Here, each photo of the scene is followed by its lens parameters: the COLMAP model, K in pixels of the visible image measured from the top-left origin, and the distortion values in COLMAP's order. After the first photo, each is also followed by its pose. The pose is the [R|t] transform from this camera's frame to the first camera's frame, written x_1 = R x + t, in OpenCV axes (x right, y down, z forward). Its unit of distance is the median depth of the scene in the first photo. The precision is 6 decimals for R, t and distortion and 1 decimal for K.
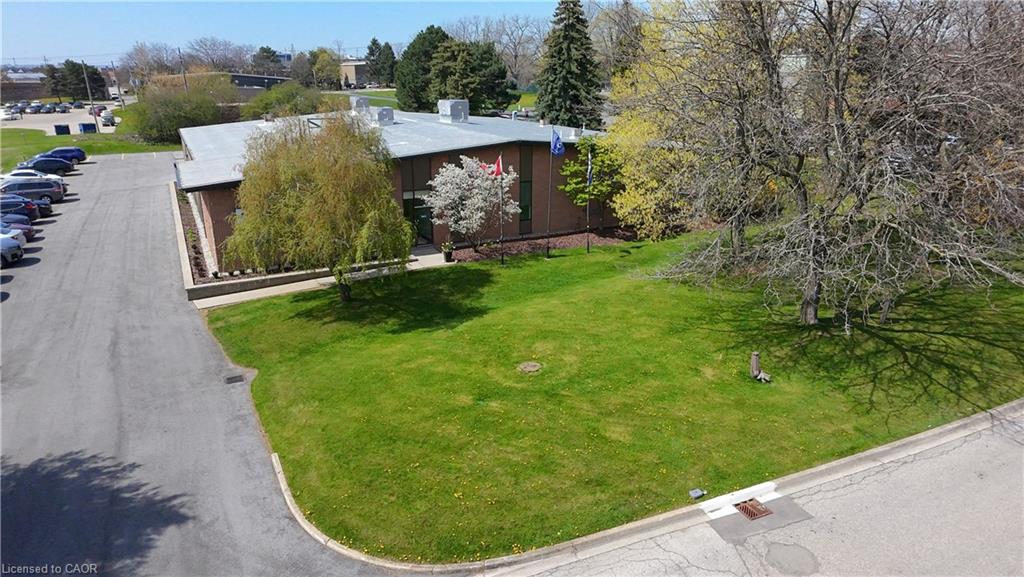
lens RADIAL K [[655.3, 0, 514.5], [0, 655.3, 284.9], [0, 0, 1]] dist [0.008474, -0.006474]
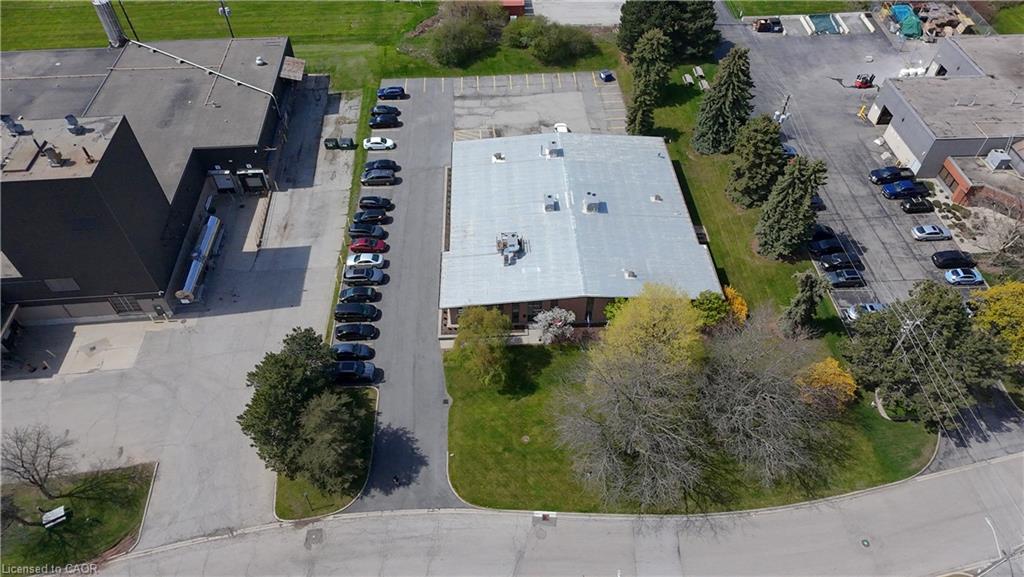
lens RADIAL K [[655.3, 0, 517.9], [0, 655.3, 283.0], [0, 0, 1]] dist [0.008474, -0.006474]
pose [[0.907020, 0.315373, -0.279023, 0.554047], [-0.138423, 0.849109, 0.509758, -1.861330], [0.397685, -0.423738, 0.813814, -1.120481]]
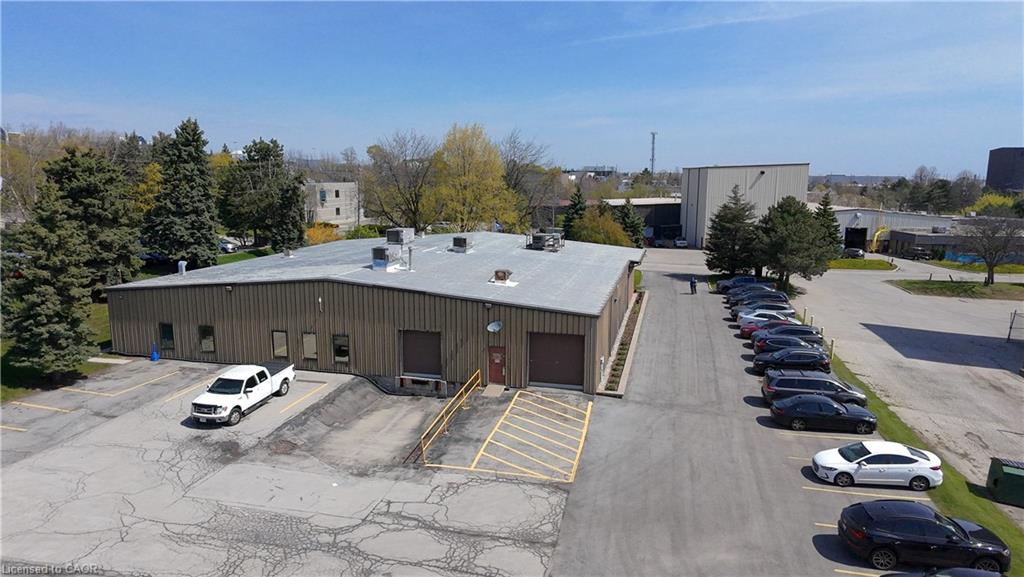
lens RADIAL K [[655.3, 0, 517.4], [0, 655.3, 281.5], [0, 0, 1]] dist [0.008474, -0.006474]
pose [[-0.750405, -0.112676, 0.651304, -1.914132], [0.194768, 0.903920, 0.380782, -1.164407], [-0.631632, 0.412593, -0.656360, 3.240377]]
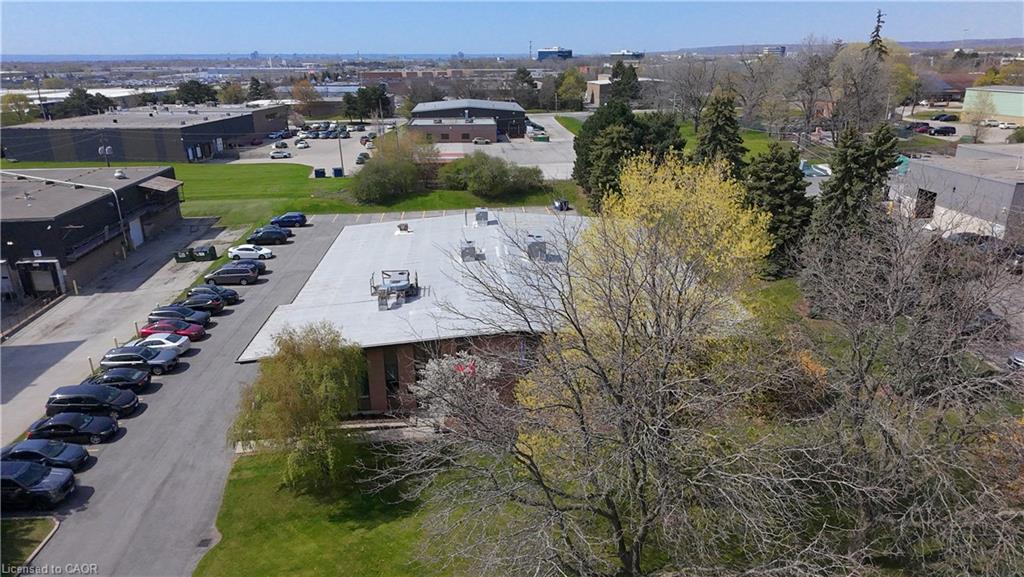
lens RADIAL K [[655.3, 0, 516.4], [0, 655.3, 277.3], [0, 0, 1]] dist [0.008474, -0.006474]
pose [[0.919303, 0.120203, -0.374743, 0.588264], [-0.116678, 0.992649, 0.032173, -0.494865], [0.375856, 0.014148, 0.926570, -0.052106]]
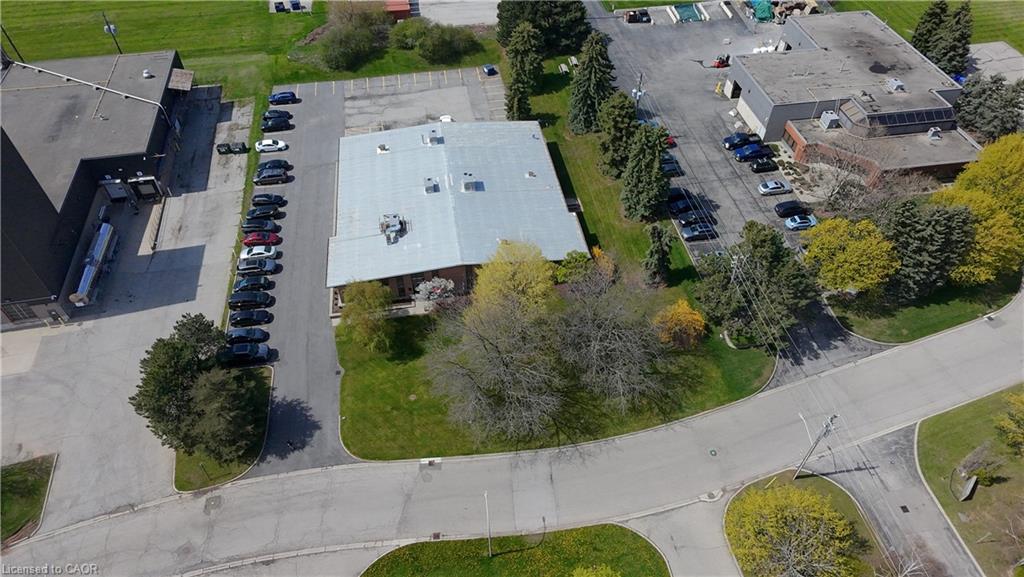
lens RADIAL K [[655.3, 0, 519.0], [0, 655.3, 285.2], [0, 0, 1]] dist [0.008474, -0.006474]
pose [[0.949704, 0.232424, -0.209858, 0.993685], [-0.104594, 0.867109, 0.487014, -1.852165], [0.295164, -0.440570, 0.847807, -1.307996]]
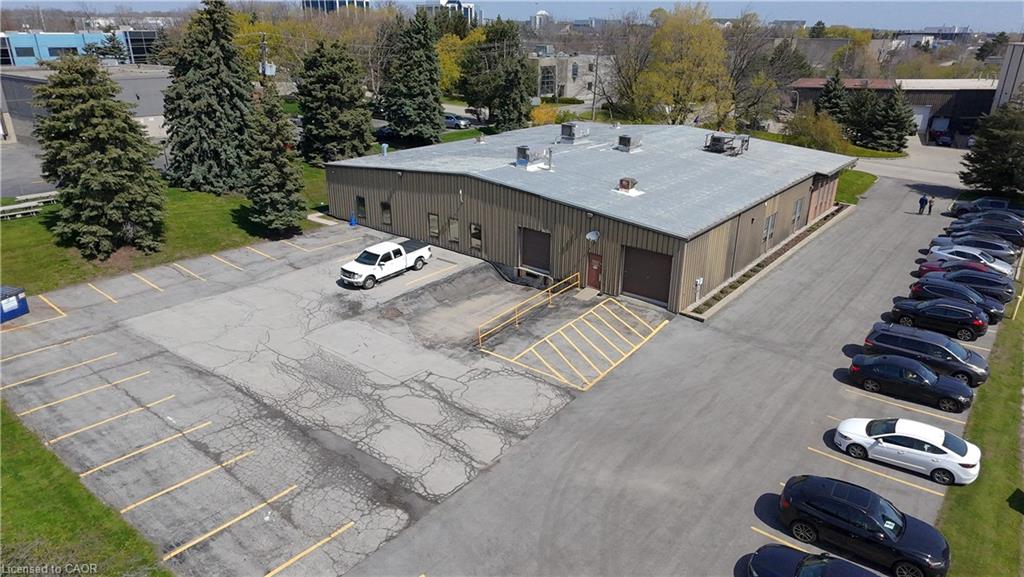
lens RADIAL K [[655.3, 0, 517.0], [0, 655.3, 278.6], [0, 0, 1]] dist [0.008474, -0.006474]
pose [[-0.397167, -0.328900, 0.856787, -2.220484], [0.270408, 0.850194, 0.451718, -1.188856], [-0.877005, 0.411090, -0.248732, 2.944806]]
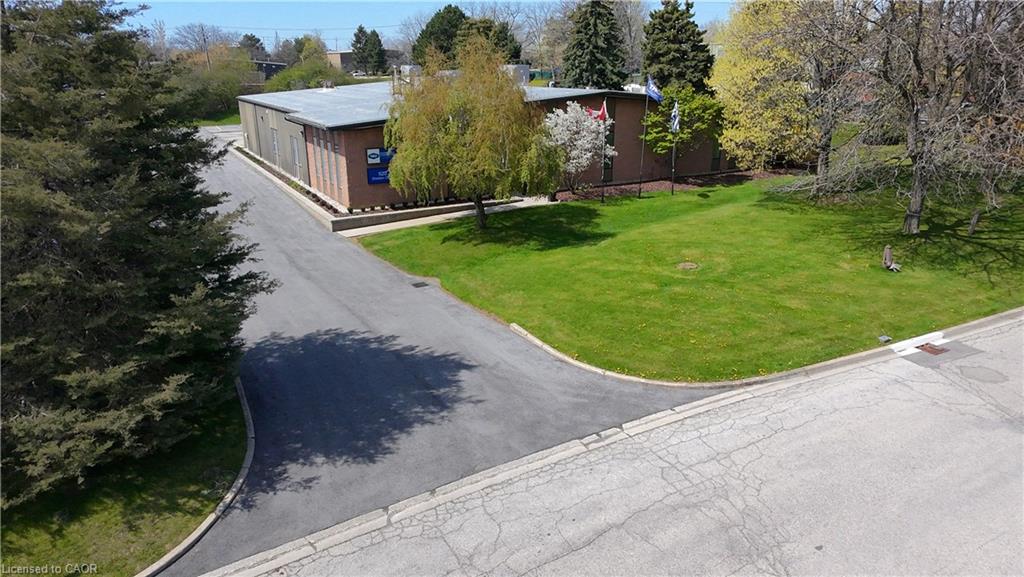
lens RADIAL K [[655.3, 0, 513.7], [0, 655.3, 282.9], [0, 0, 1]] dist [0.008474, -0.006474]
pose [[0.998918, -0.015422, 0.043883, -0.290075], [0.015153, 0.999864, 0.006467, 0.124548], [-0.043977, -0.005795, 0.999016, -0.114509]]
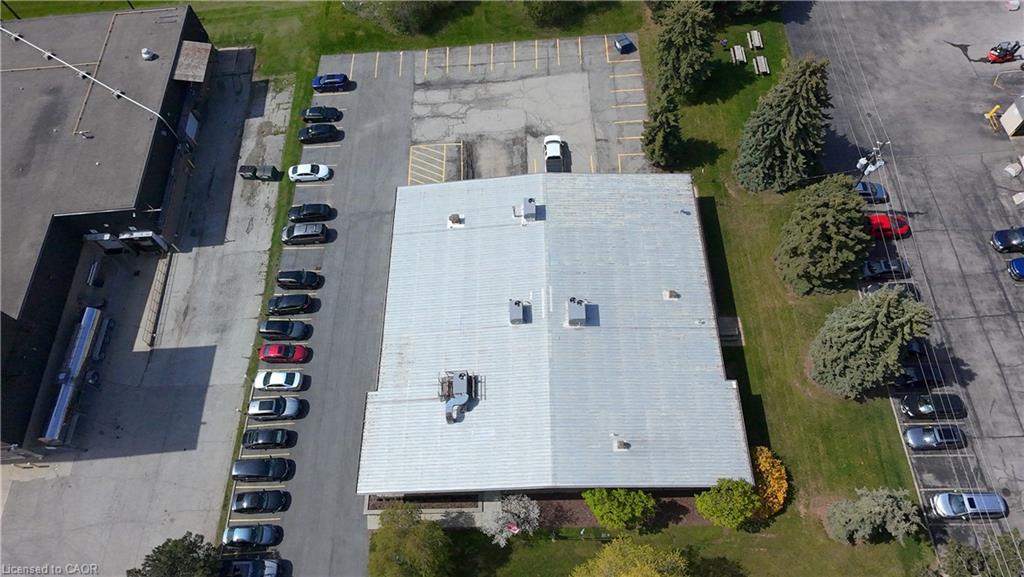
lens RADIAL K [[655.3, 0, 516.7], [0, 655.3, 285.3], [0, 0, 1]] dist [0.008474, -0.006474]
pose [[0.887253, 0.377392, -0.265248, 0.227076], [-0.083692, 0.697182, 0.711992, -2.308958], [0.453627, -0.609518, 0.650162, 0.373298]]
